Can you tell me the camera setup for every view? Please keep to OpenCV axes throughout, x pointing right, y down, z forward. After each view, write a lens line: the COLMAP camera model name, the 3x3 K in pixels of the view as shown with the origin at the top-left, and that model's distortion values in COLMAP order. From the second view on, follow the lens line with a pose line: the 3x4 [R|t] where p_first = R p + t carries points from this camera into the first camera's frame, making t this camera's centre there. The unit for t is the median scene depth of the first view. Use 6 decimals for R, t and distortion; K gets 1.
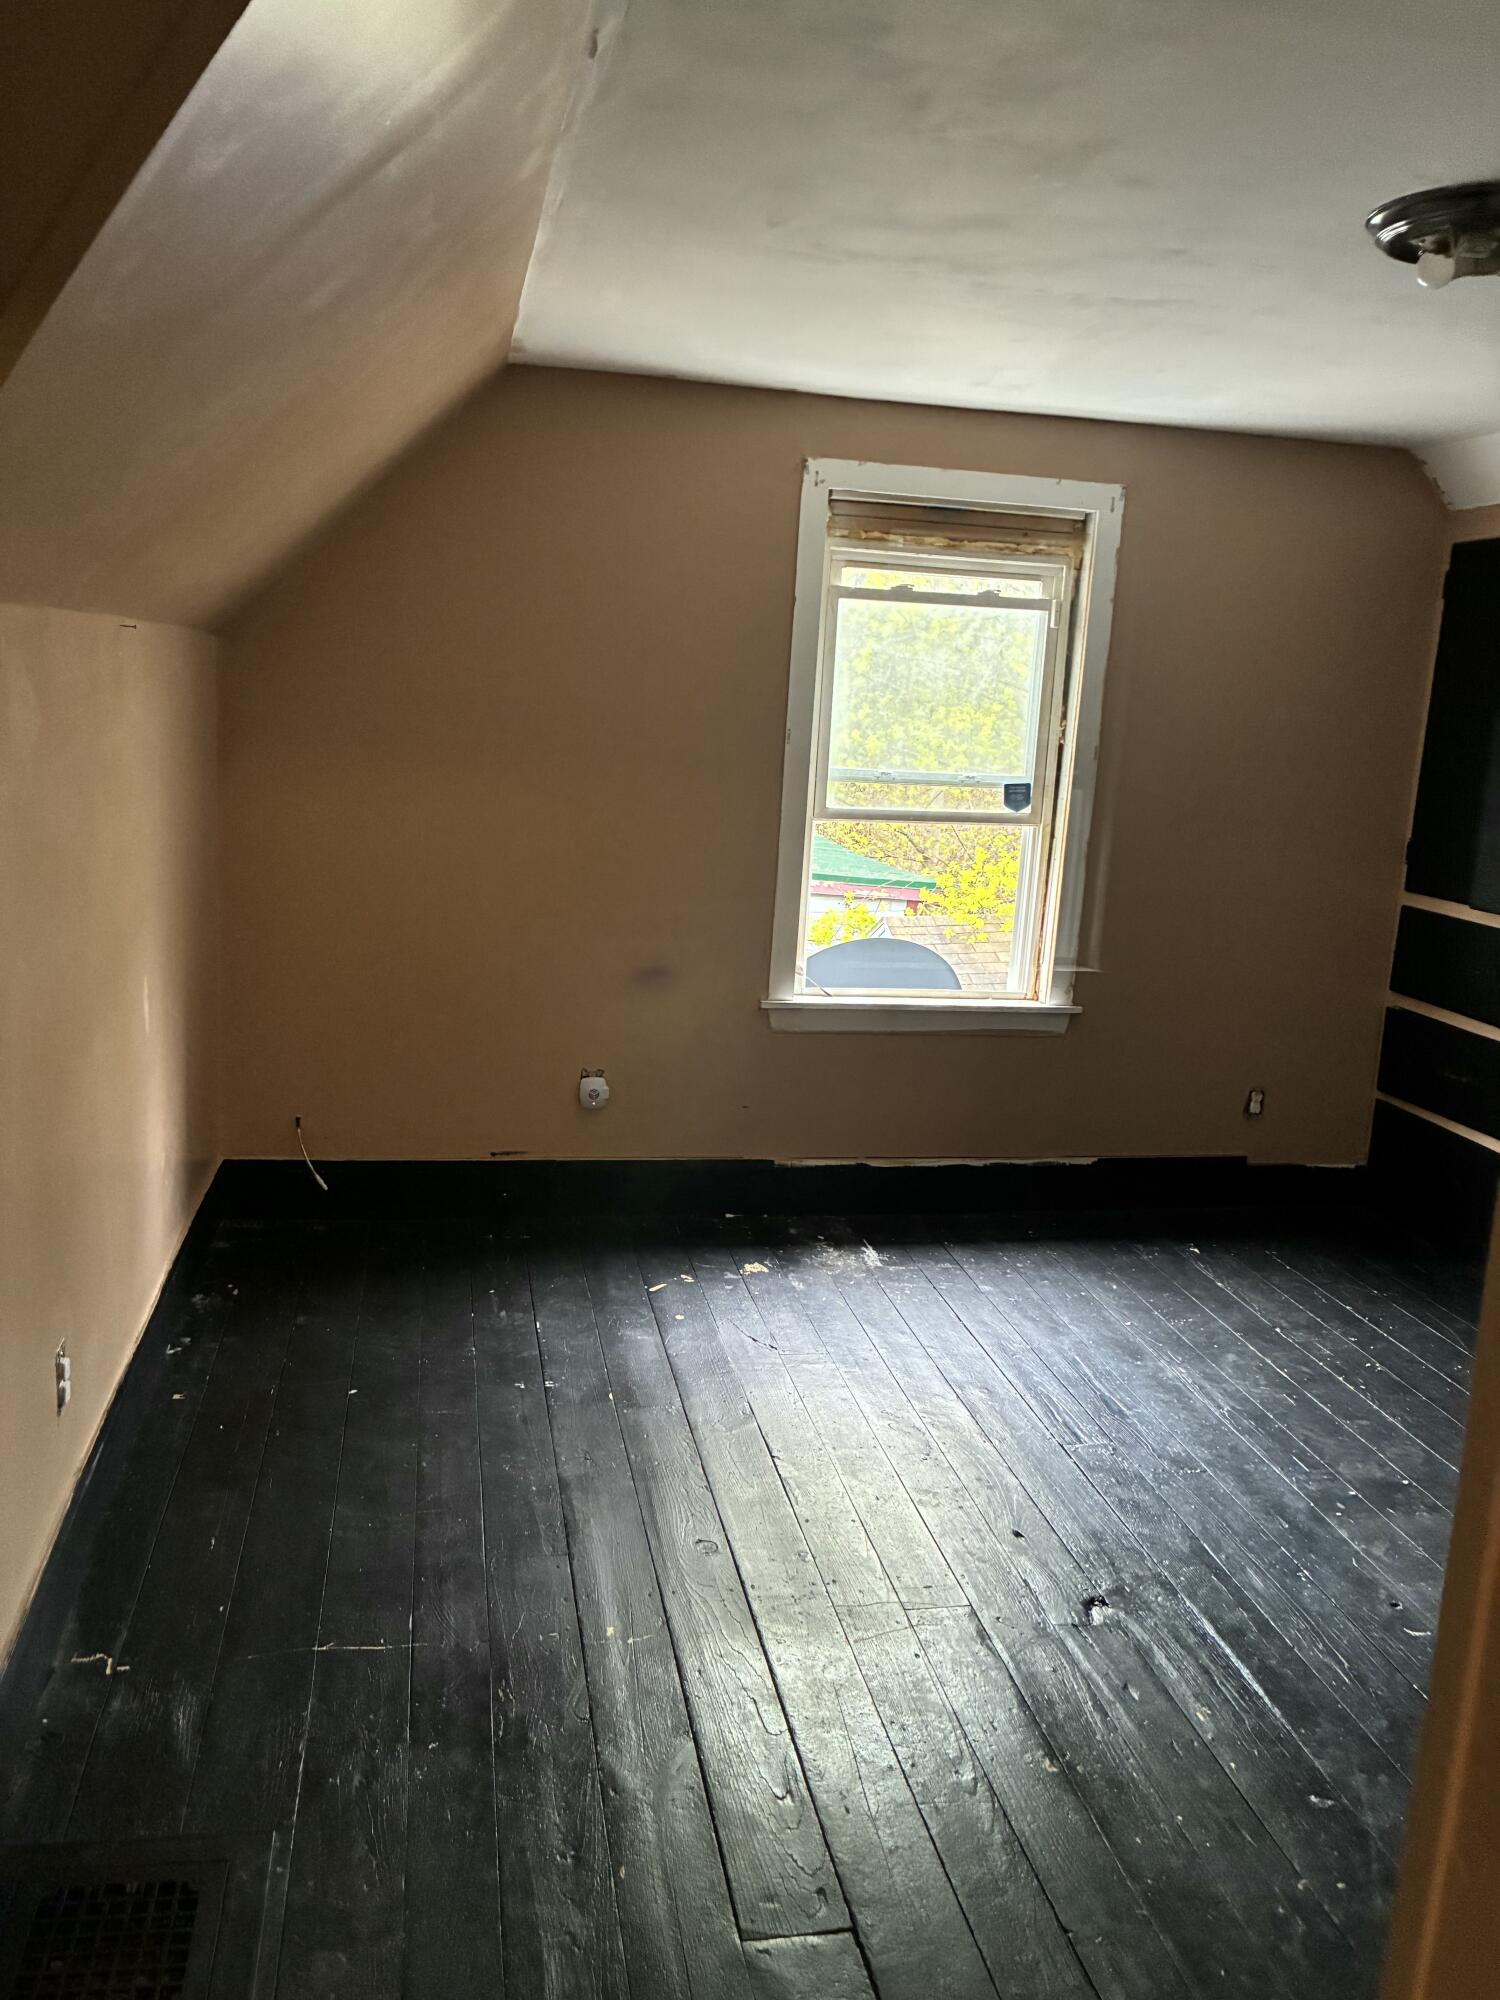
lens RADIAL K [[1501.2, 0, 736.9], [0, 1501.2, 991.0], [0, 0, 1]] dist [0.001500, 0.001631]
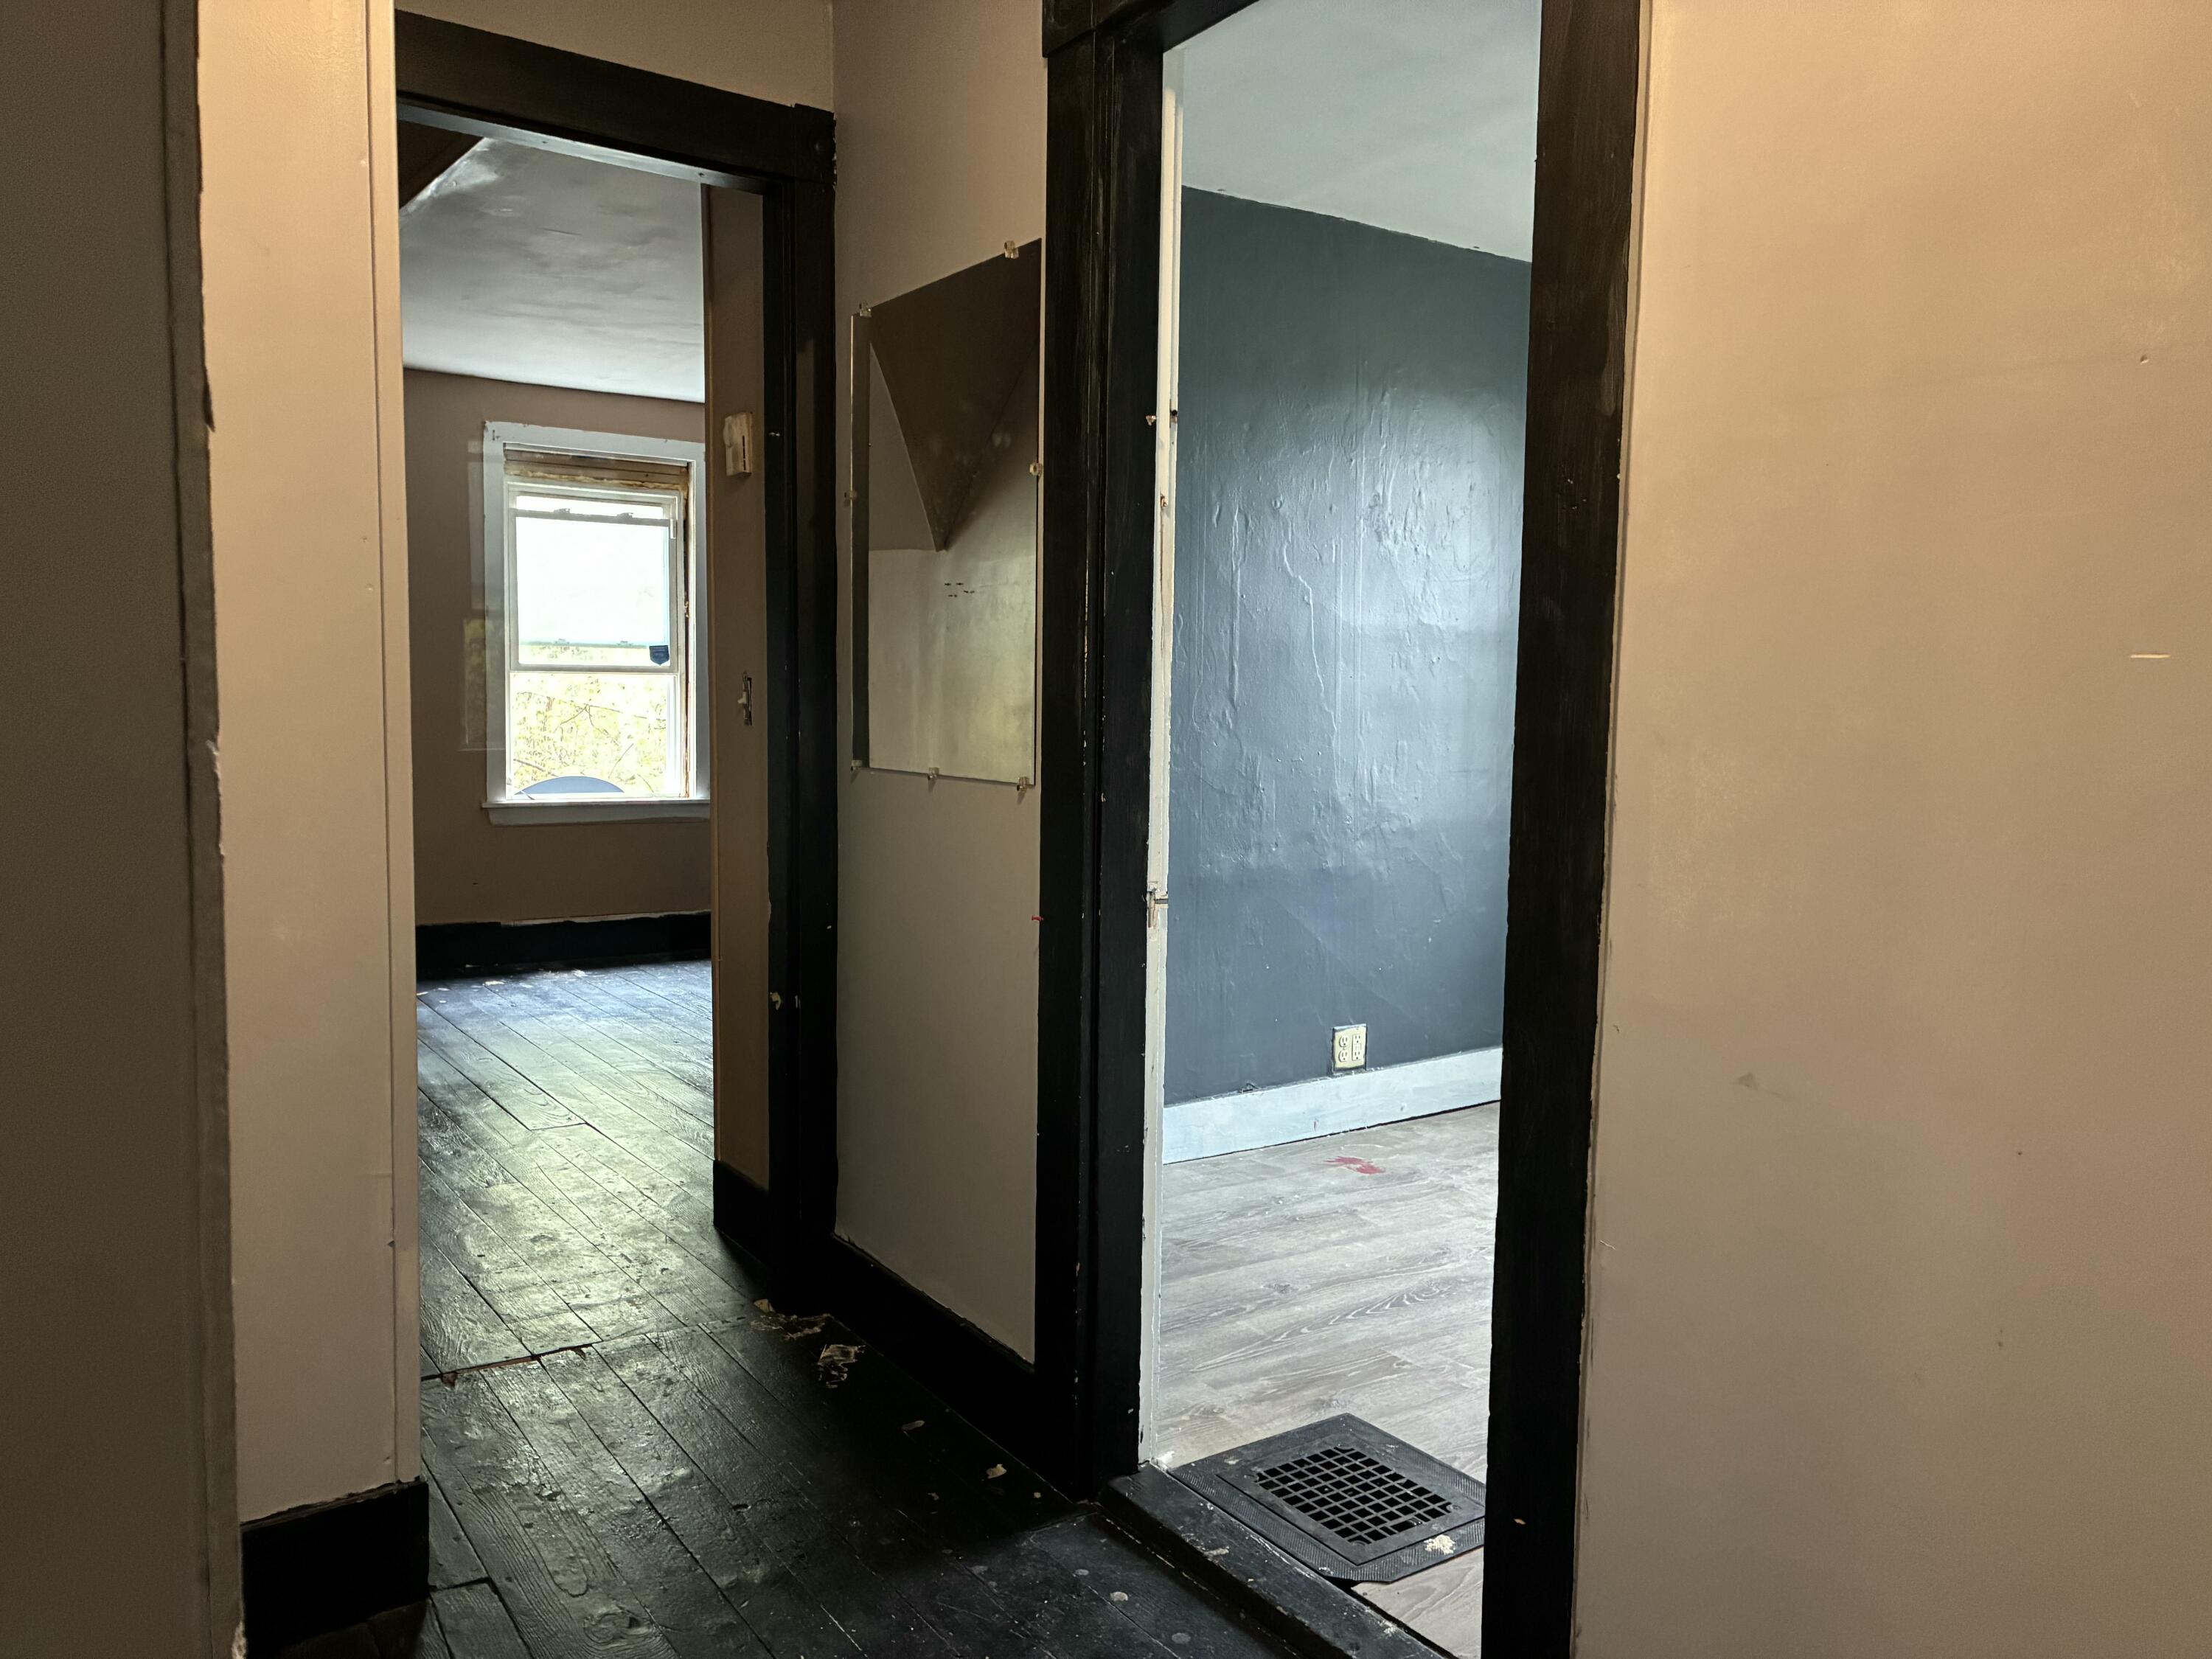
lens RADIAL K [[1660.3, 0, 1102.5], [0, 1660.3, 841.6], [0, 0, 1]] dist [0.001500, 0.001631]
pose [[0.917231, -0.073399, 0.391536, -0.060902], [0.109856, 0.991372, -0.071508, 0.213867], [-0.382909, 0.108602, 0.917380, -0.615709]]
